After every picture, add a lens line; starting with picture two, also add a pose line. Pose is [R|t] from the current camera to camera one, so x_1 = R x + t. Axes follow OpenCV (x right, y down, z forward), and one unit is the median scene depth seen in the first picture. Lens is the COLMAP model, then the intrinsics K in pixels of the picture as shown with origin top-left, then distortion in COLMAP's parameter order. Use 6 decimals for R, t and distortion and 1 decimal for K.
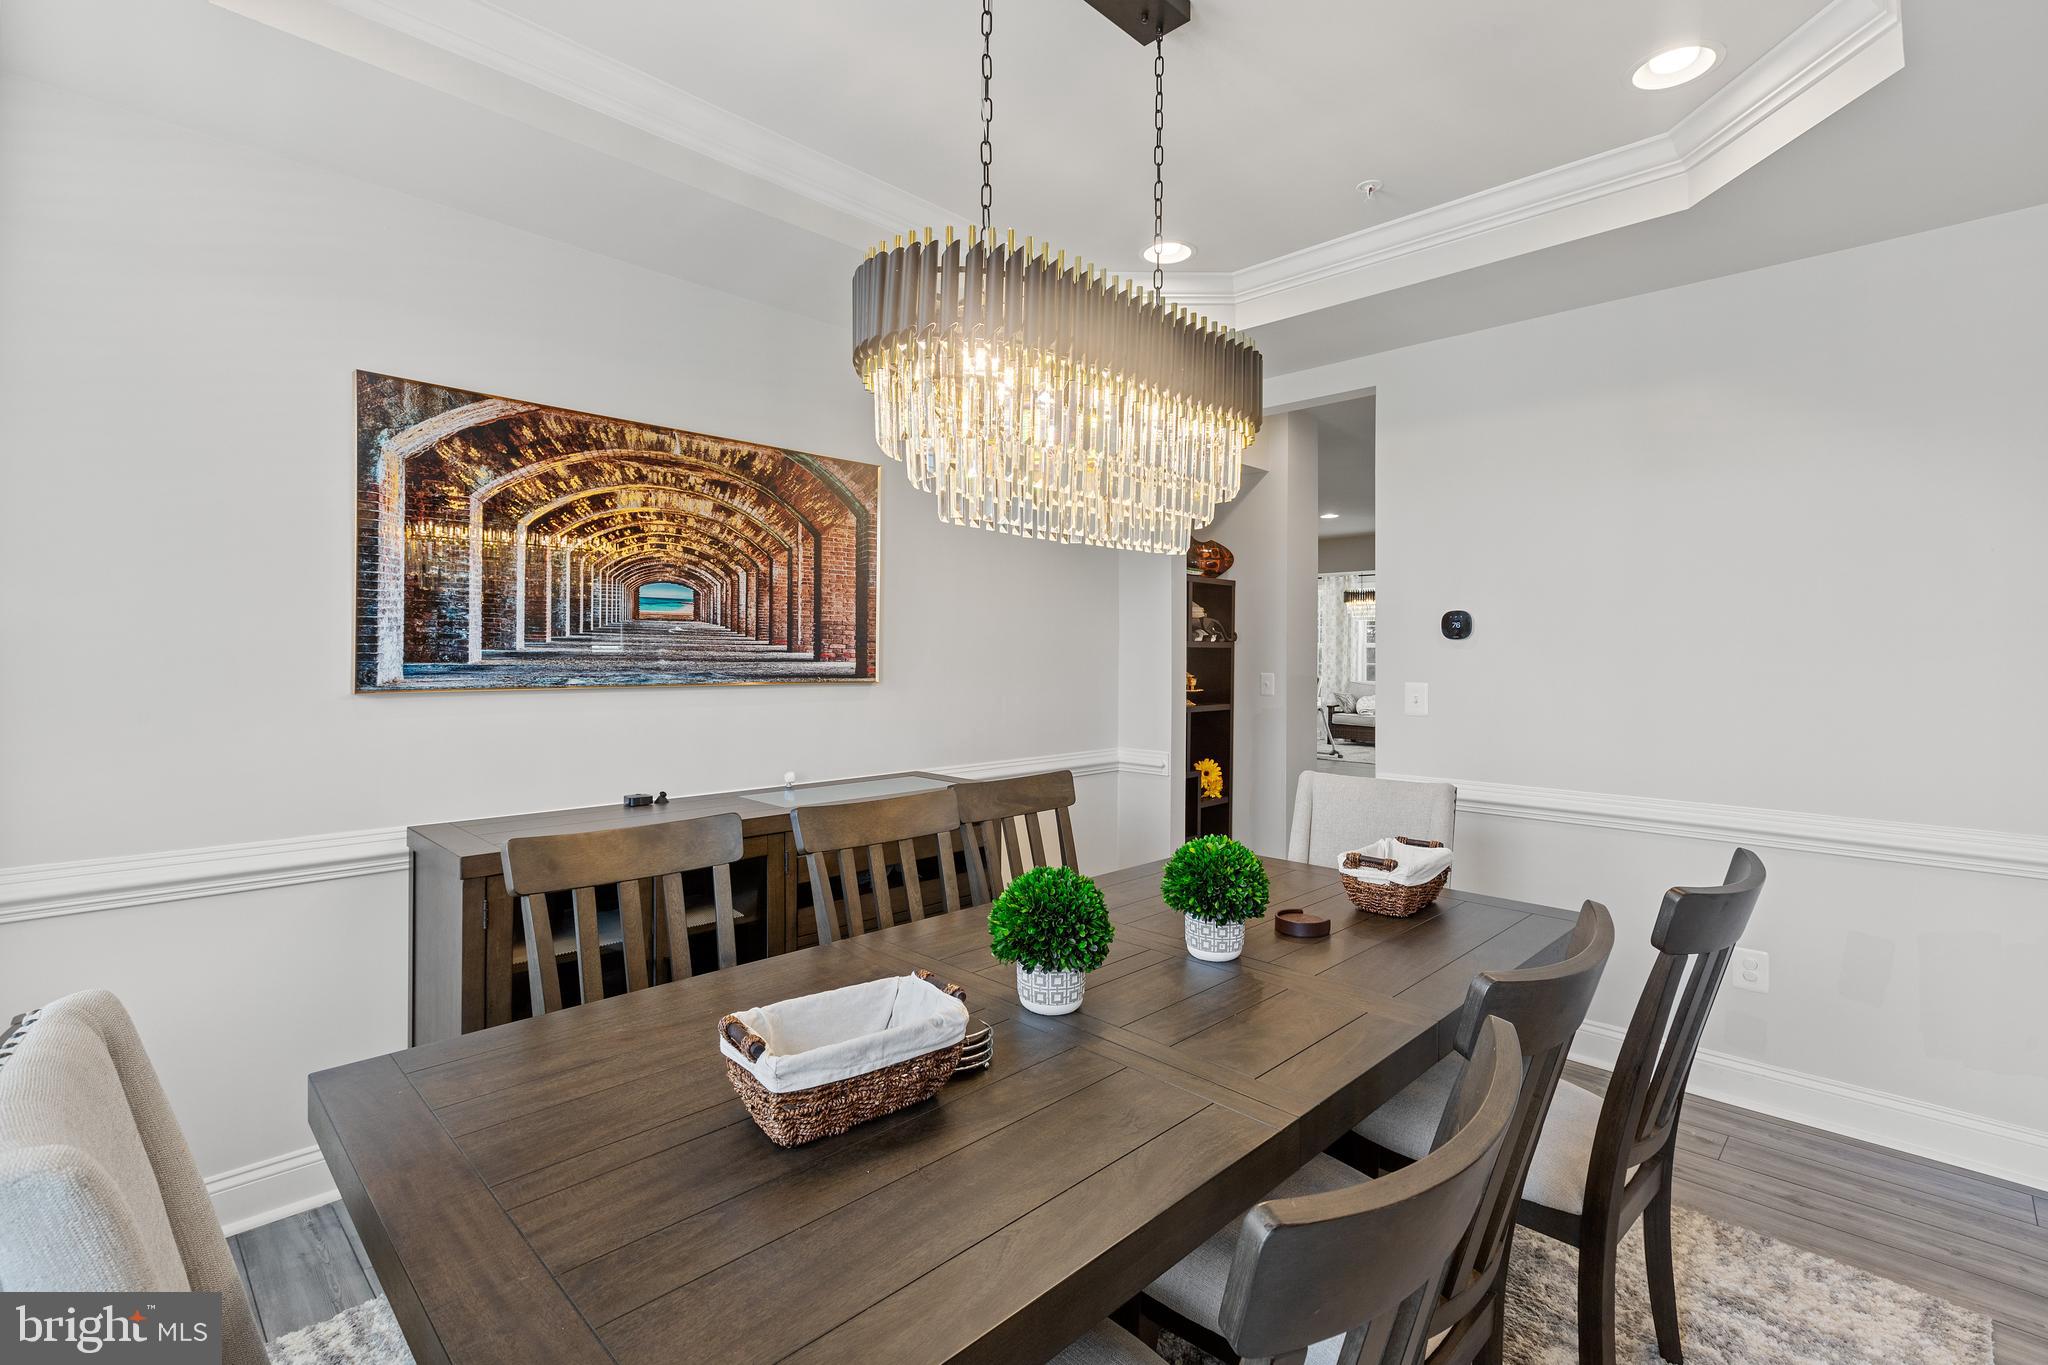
lens RADIAL K [[936.5, 0, 1022.9], [0, 936.5, 662.4], [0, 0, 1]] dist [0.002547, -0.000172]
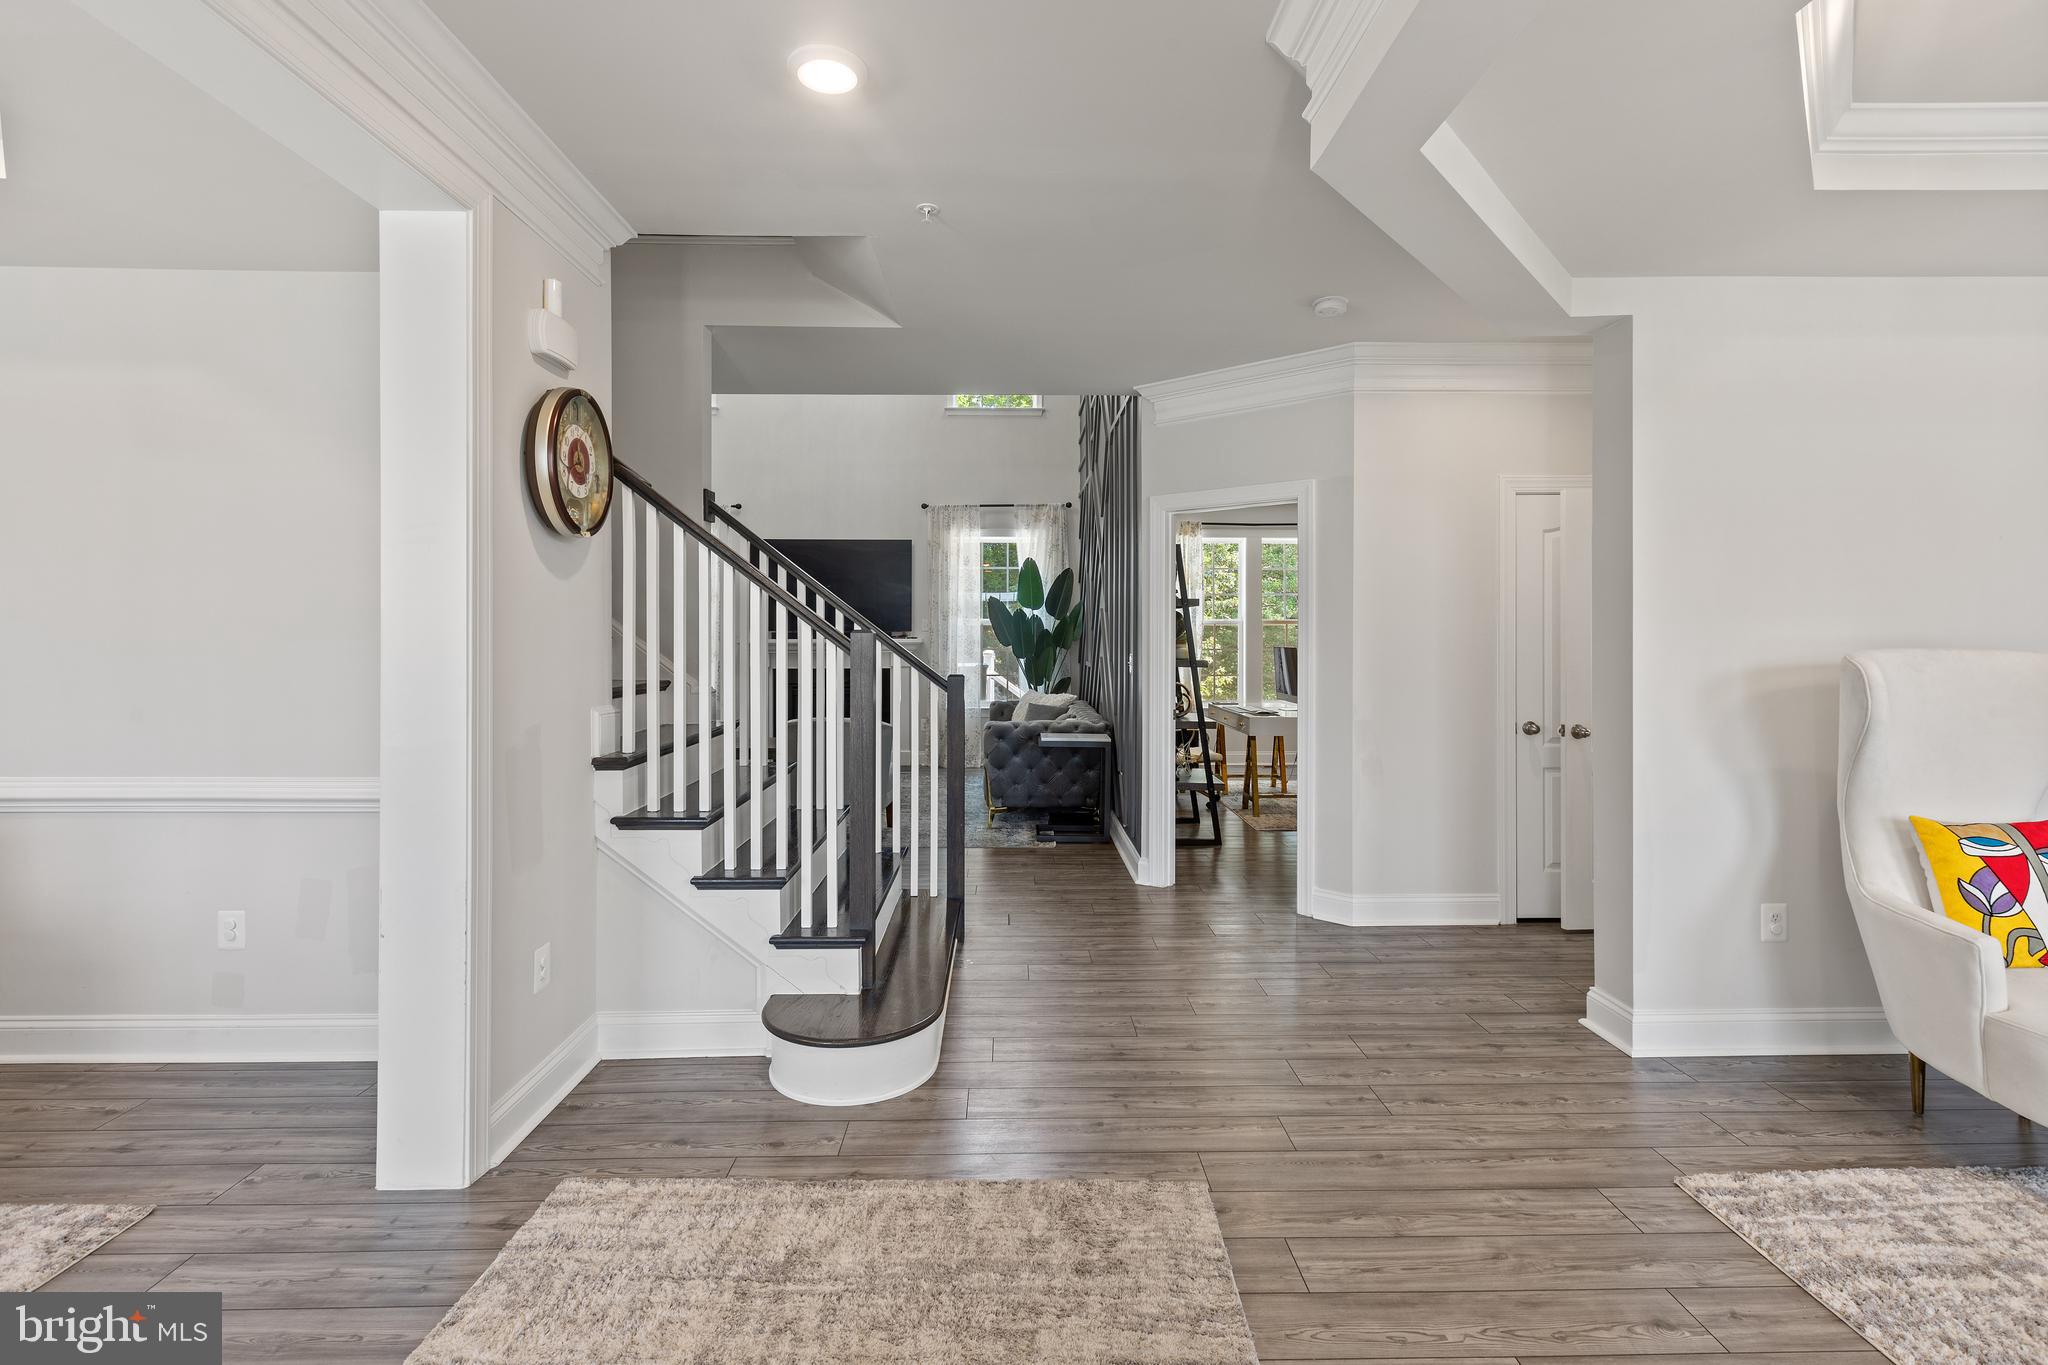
lens RADIAL K [[936.5, 0, 1022.9], [0, 936.5, 662.4], [0, 0, 1]] dist [0.002547, -0.000172]
pose [[0.703092, -0.017322, 0.710888, 0.905166], [0.014996, 0.999842, 0.009532, 0.044685], [-0.710941, 0.003958, 0.703241, -0.505852]]
